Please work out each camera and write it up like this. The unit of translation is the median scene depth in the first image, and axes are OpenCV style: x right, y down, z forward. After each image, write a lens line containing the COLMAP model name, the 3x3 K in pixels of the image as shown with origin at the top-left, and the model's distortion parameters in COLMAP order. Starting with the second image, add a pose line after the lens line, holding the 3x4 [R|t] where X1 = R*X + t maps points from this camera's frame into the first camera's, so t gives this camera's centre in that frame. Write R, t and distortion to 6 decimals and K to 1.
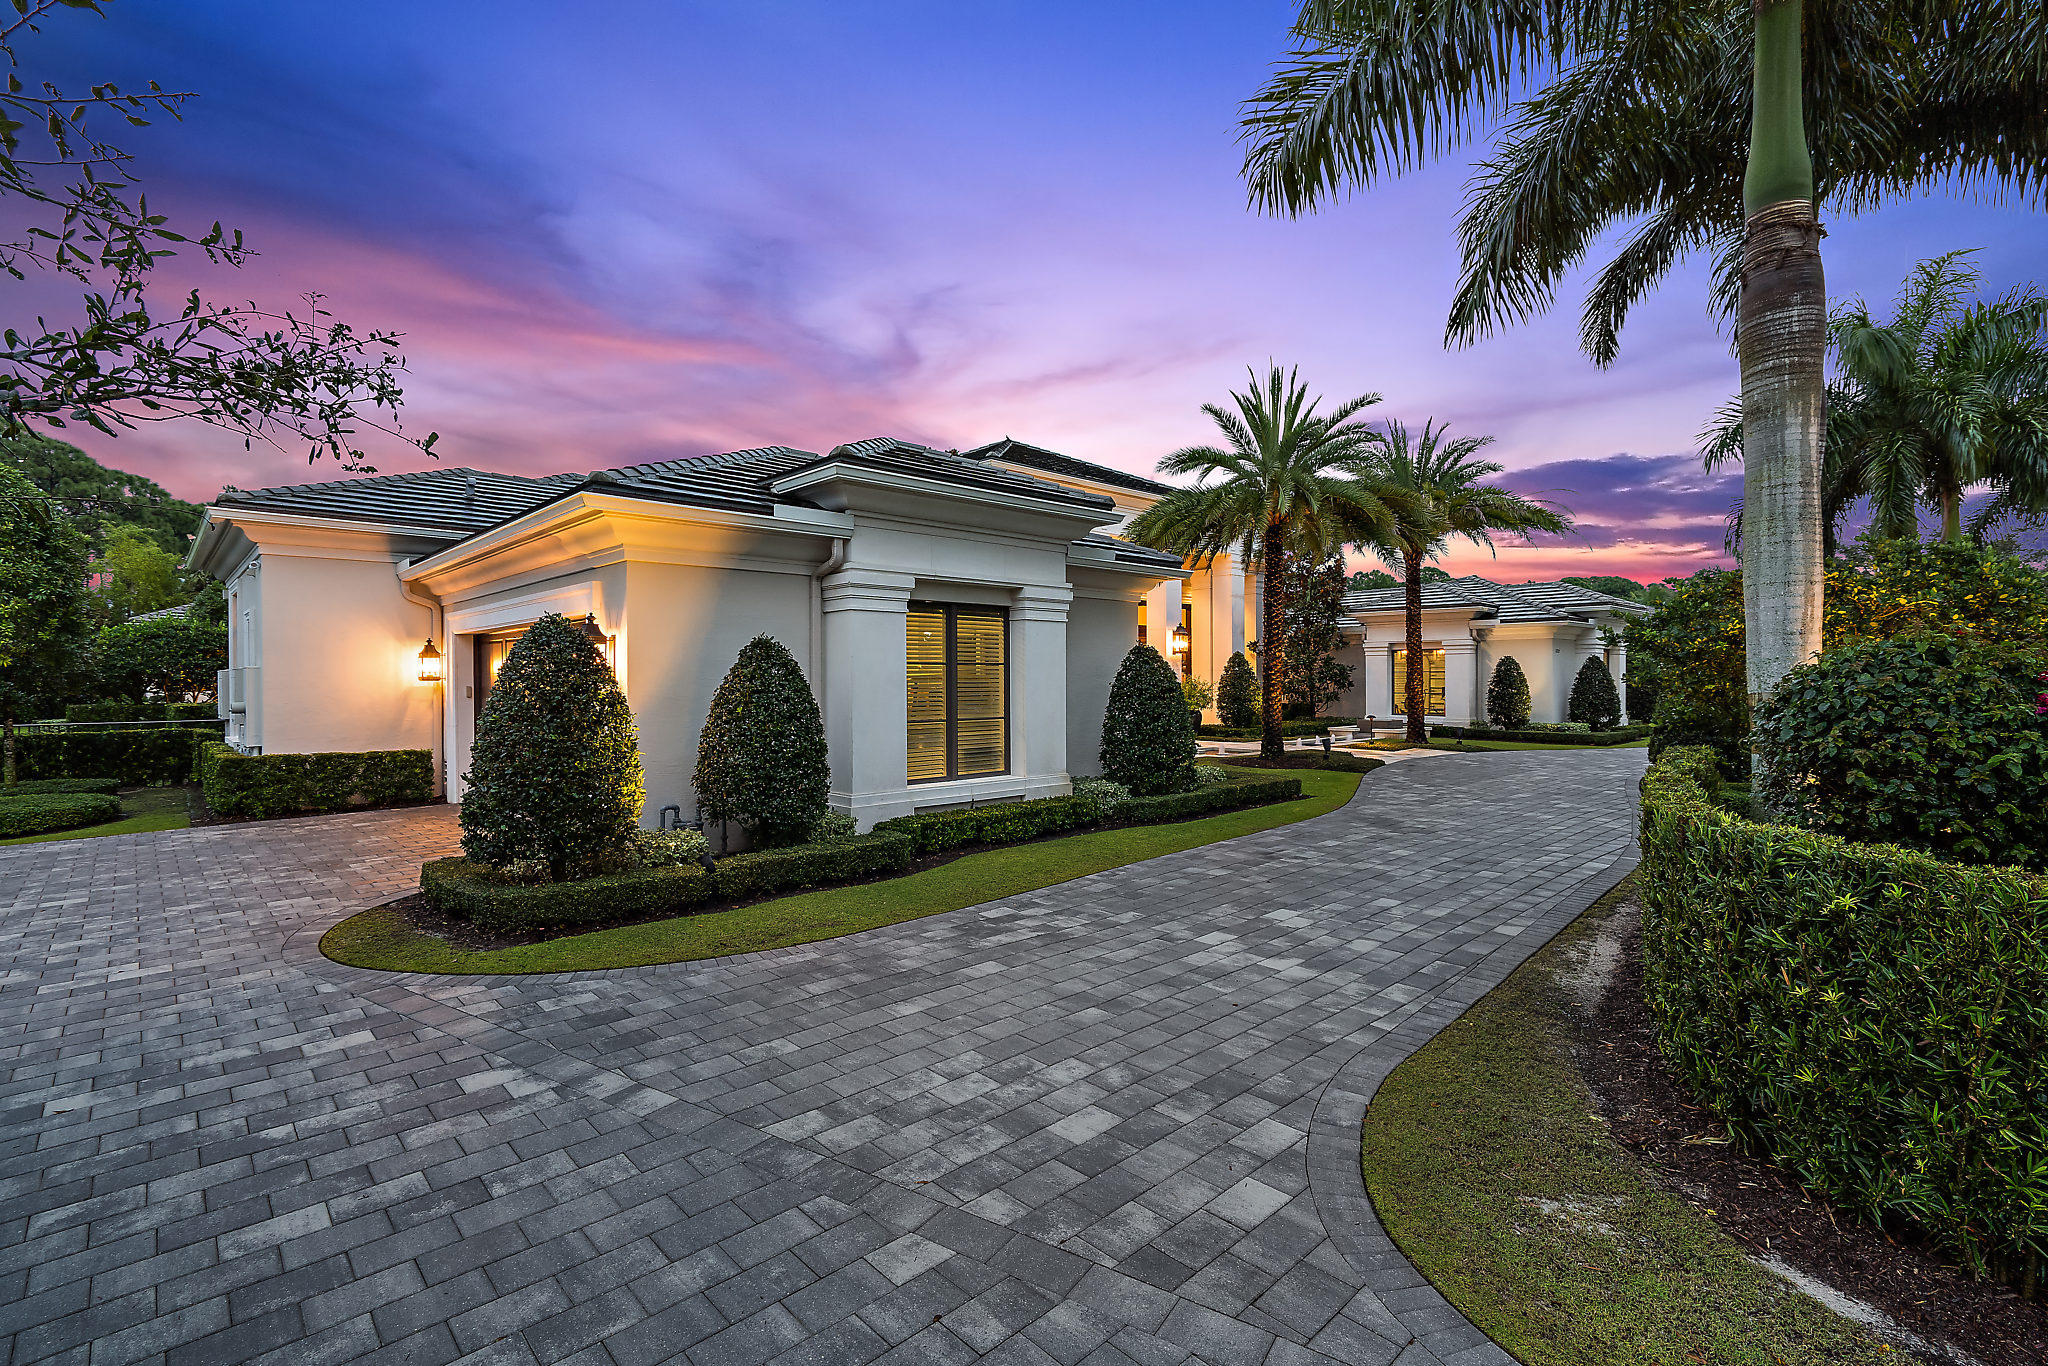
lens RADIAL K [[948.6, 0, 1027.6], [0, 948.6, 692.5], [0, 0, 1]] dist [-0.005095, 0.003443]
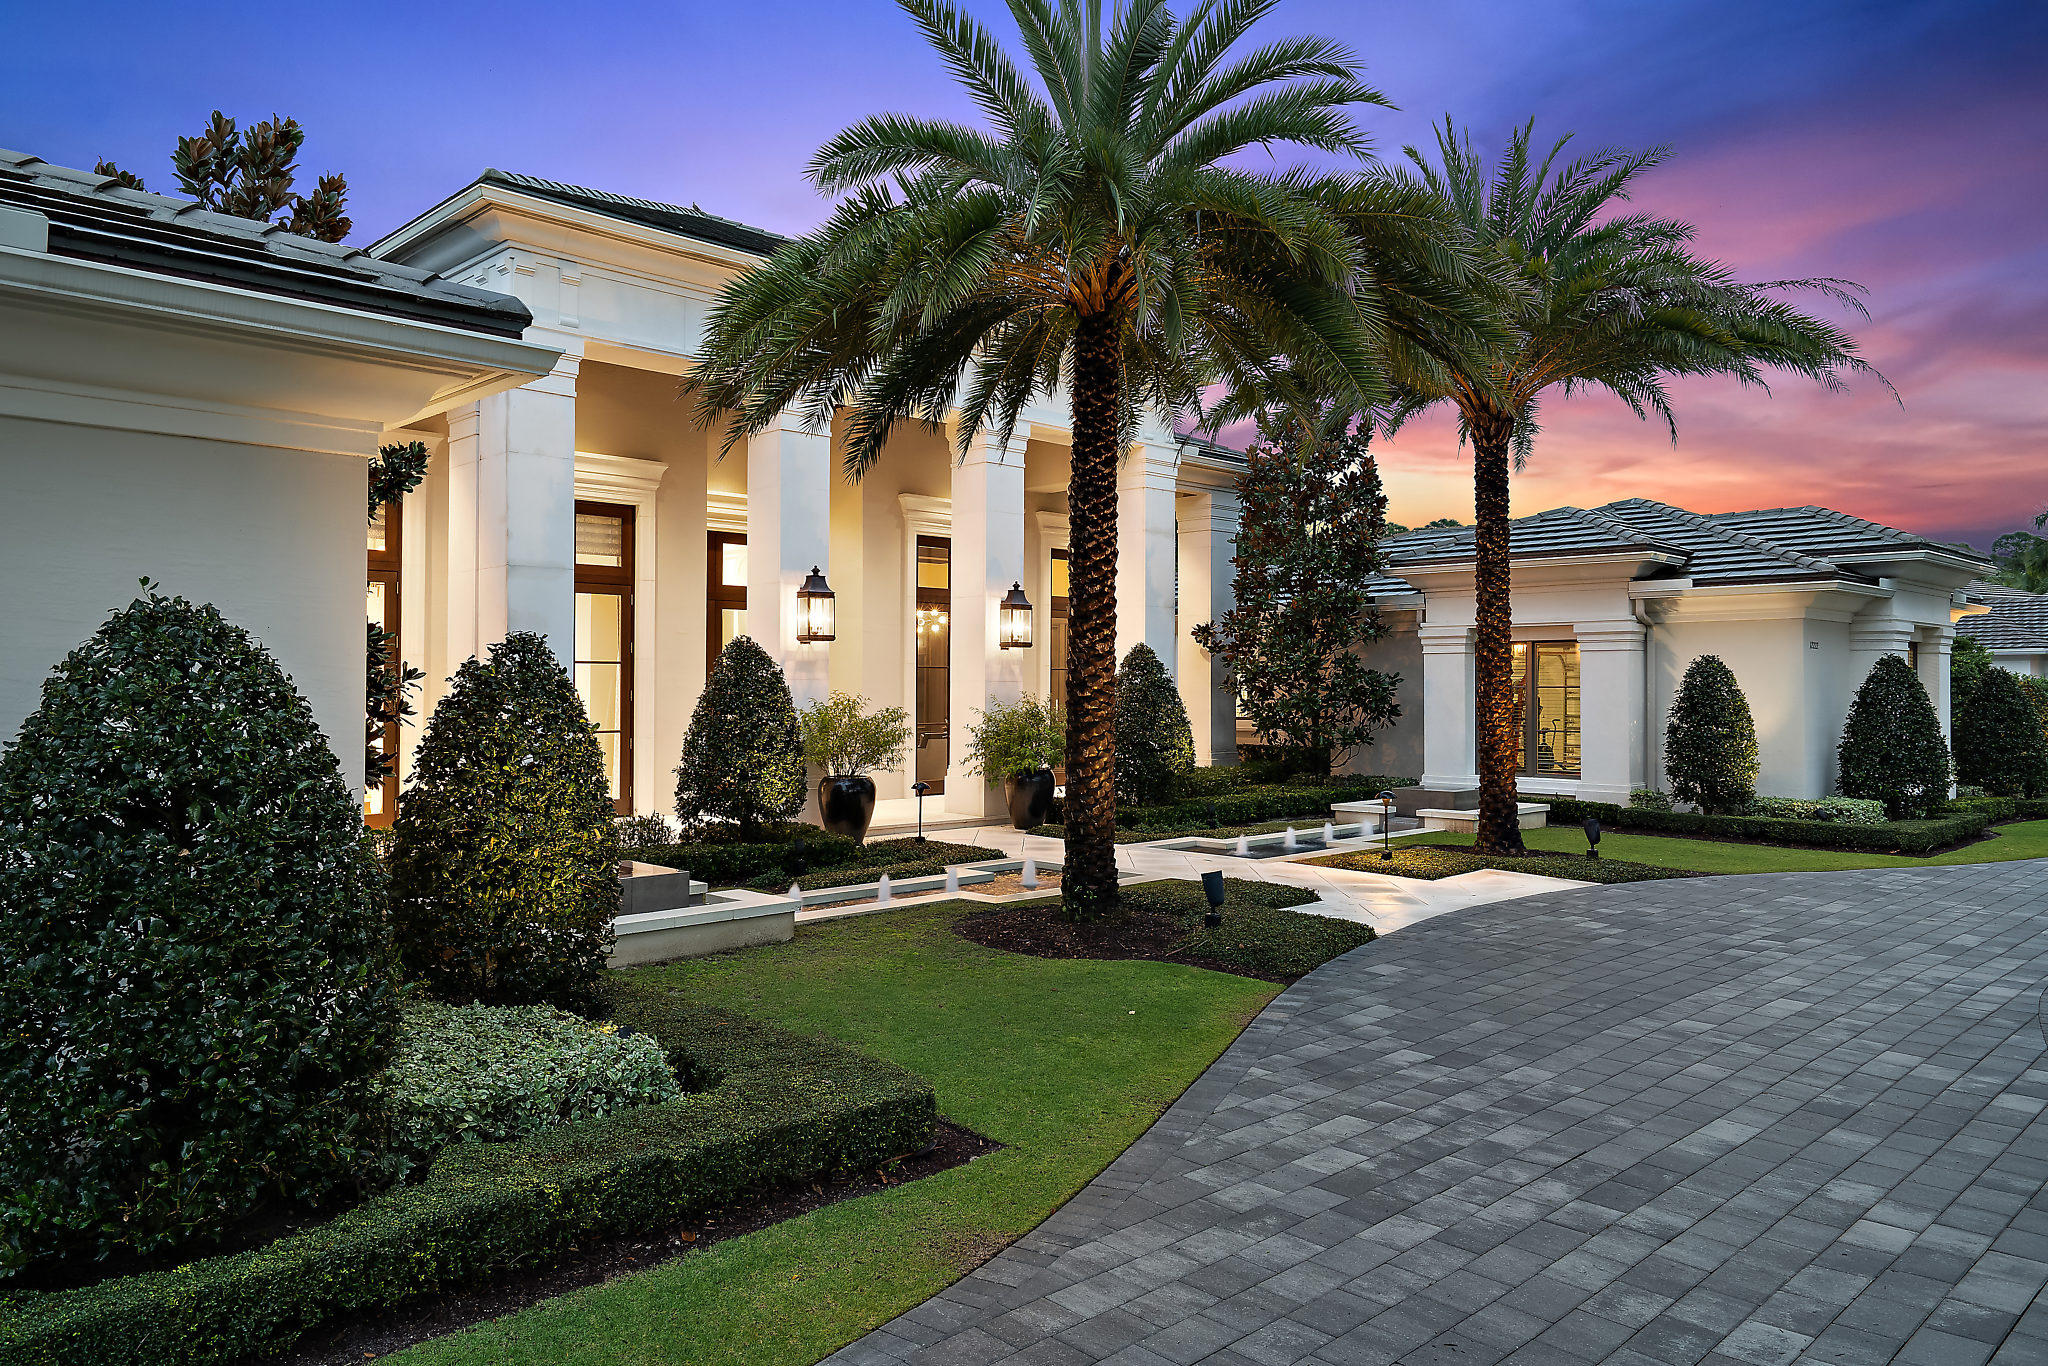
lens RADIAL K [[1376.0, 0, 1018.3], [0, 1376.0, 677.3], [0, 0, 1]] dist [-0.005965, -0.001283]
pose [[0.999964, 0.004247, -0.007301, 0.163300], [-0.004402, 0.999762, -0.021356, -0.011320], [0.007208, 0.021387, 0.999745, 0.304900]]
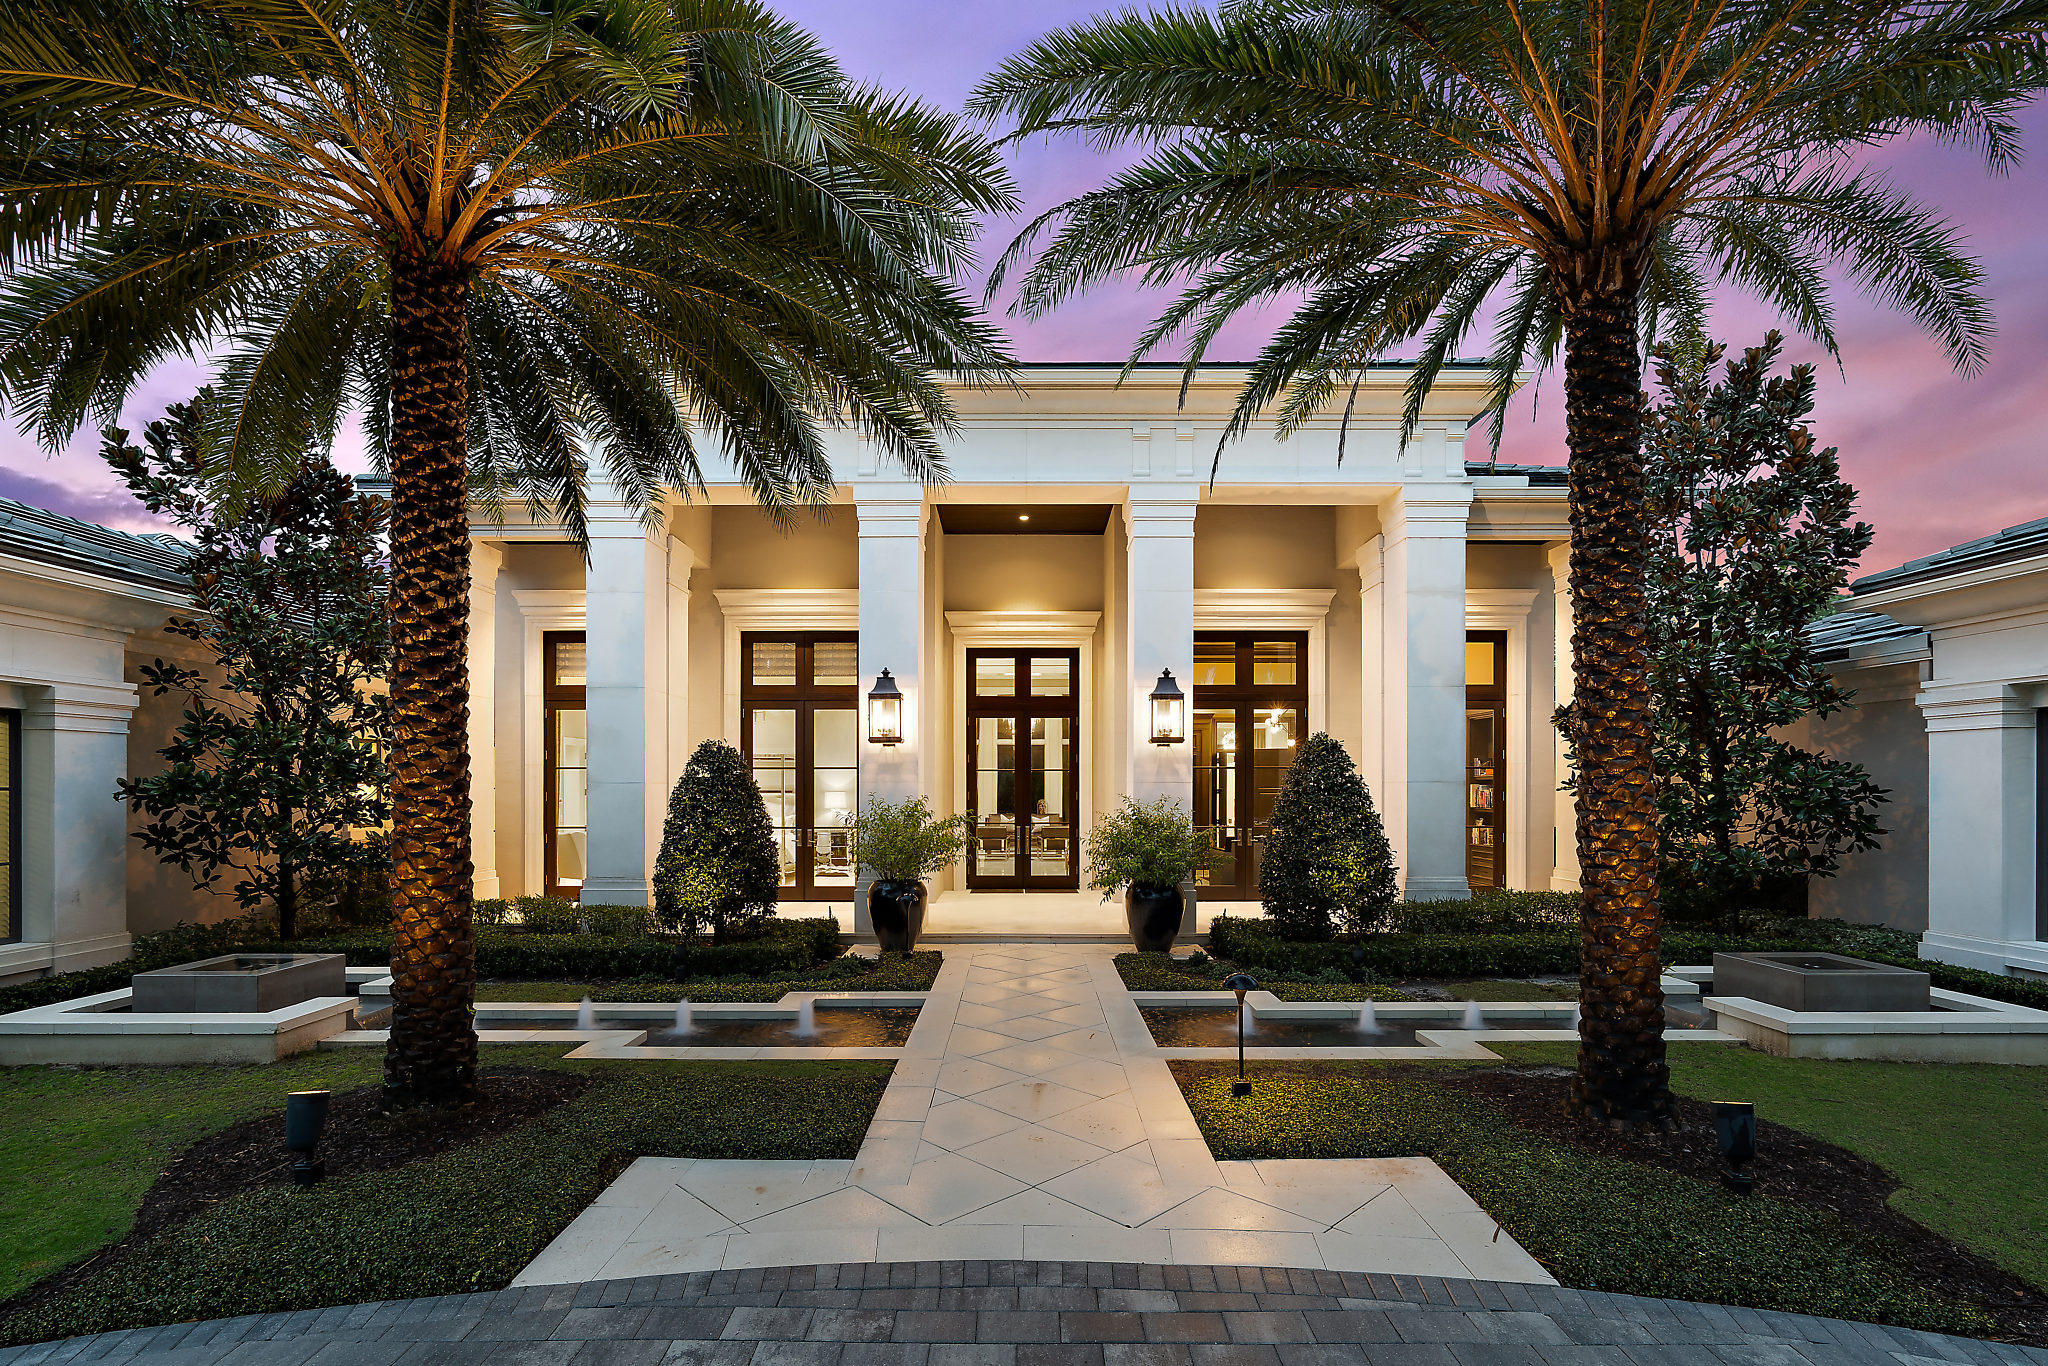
lens RADIAL K [[975.0, 0, 1025.7], [0, 975.0, 762.2], [0, 0, 1]] dist [0.000345, -0.000094]
pose [[0.693294, -0.008511, -0.720605, 0.415092], [-0.008422, 0.999766, -0.019911, -0.023011], [0.720606, 0.019873, 0.693060, 0.634764]]
